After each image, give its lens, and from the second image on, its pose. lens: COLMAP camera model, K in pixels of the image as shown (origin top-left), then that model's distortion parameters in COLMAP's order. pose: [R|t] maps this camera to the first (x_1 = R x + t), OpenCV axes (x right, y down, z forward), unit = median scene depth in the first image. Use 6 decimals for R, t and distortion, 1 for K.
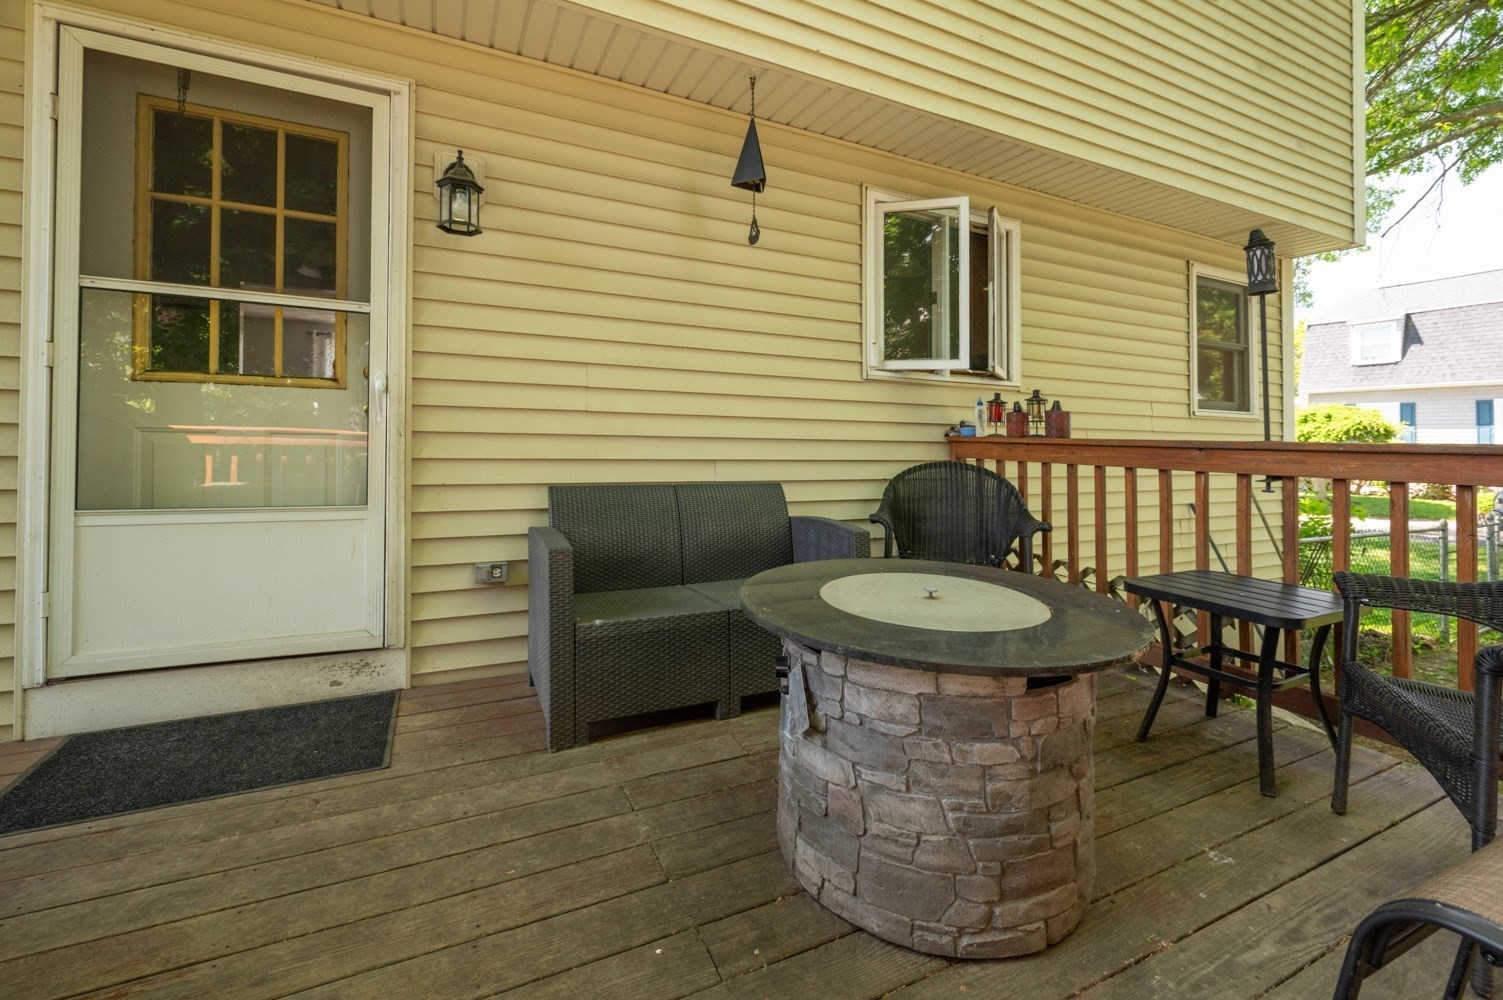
lens RADIAL K [[651.2, 0, 751.7], [0, 651.2, 445.4], [0, 0, 1]] dist [-0.000706, 0.000010]
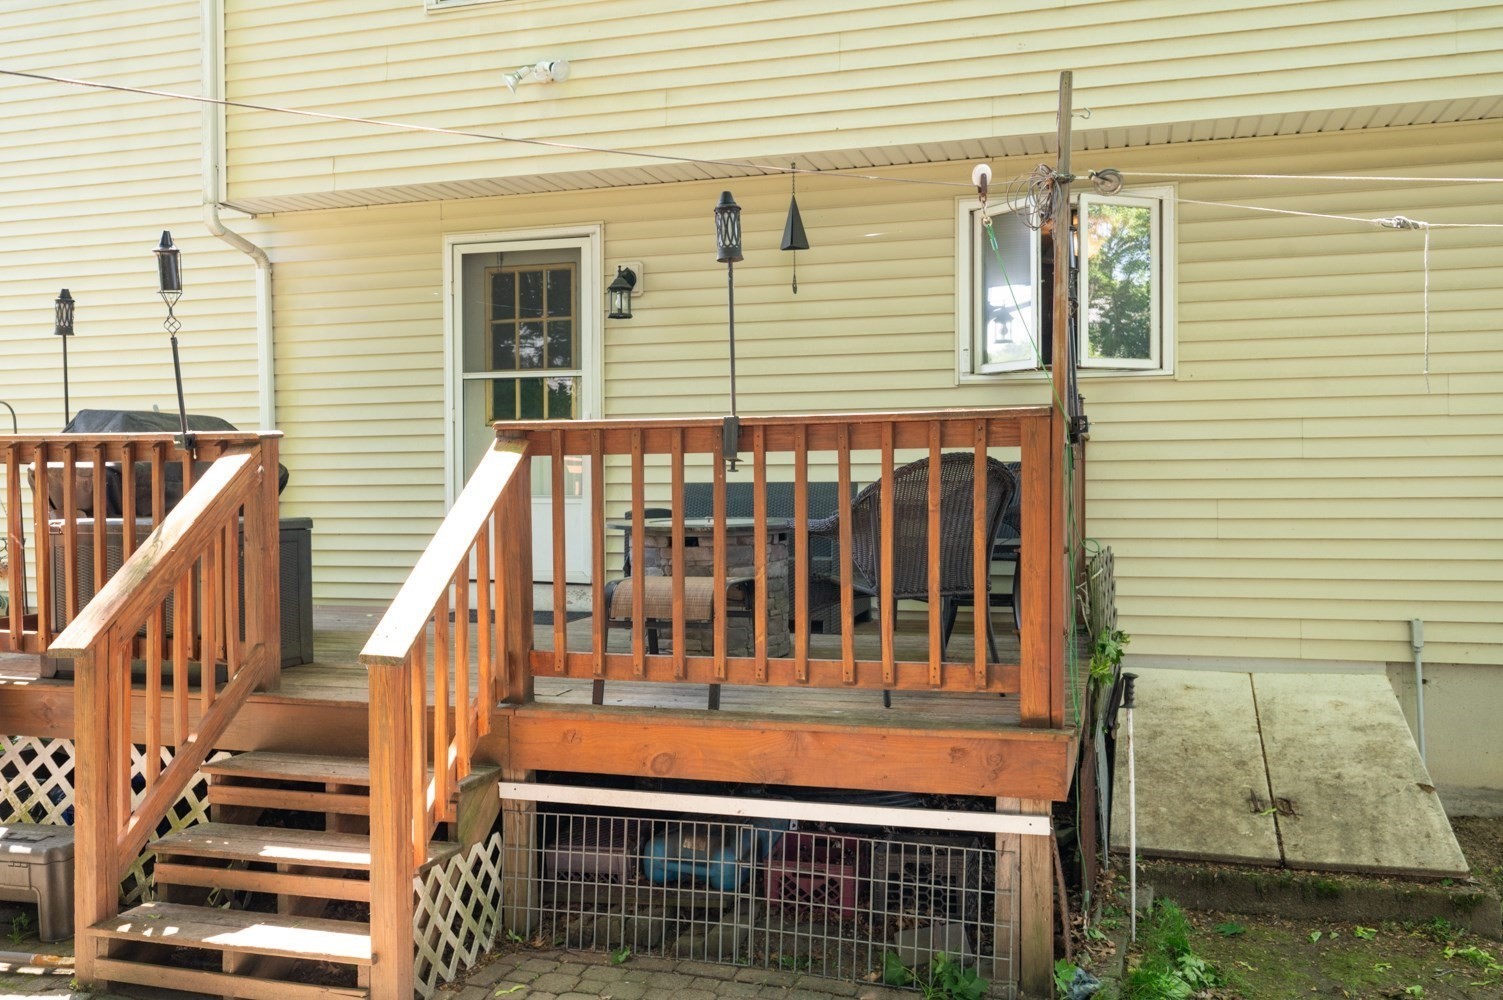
lens RADIAL K [[1322.5, 0, 751.5], [0, 1322.5, 500.0], [0, 0, 1]] dist [0.005454, 0.000843]
pose [[0.730170, -0.004064, -0.683253, 1.900983], [0.023419, 0.999544, 0.019082, 0.048296], [0.682864, -0.029934, 0.729932, -1.080990]]
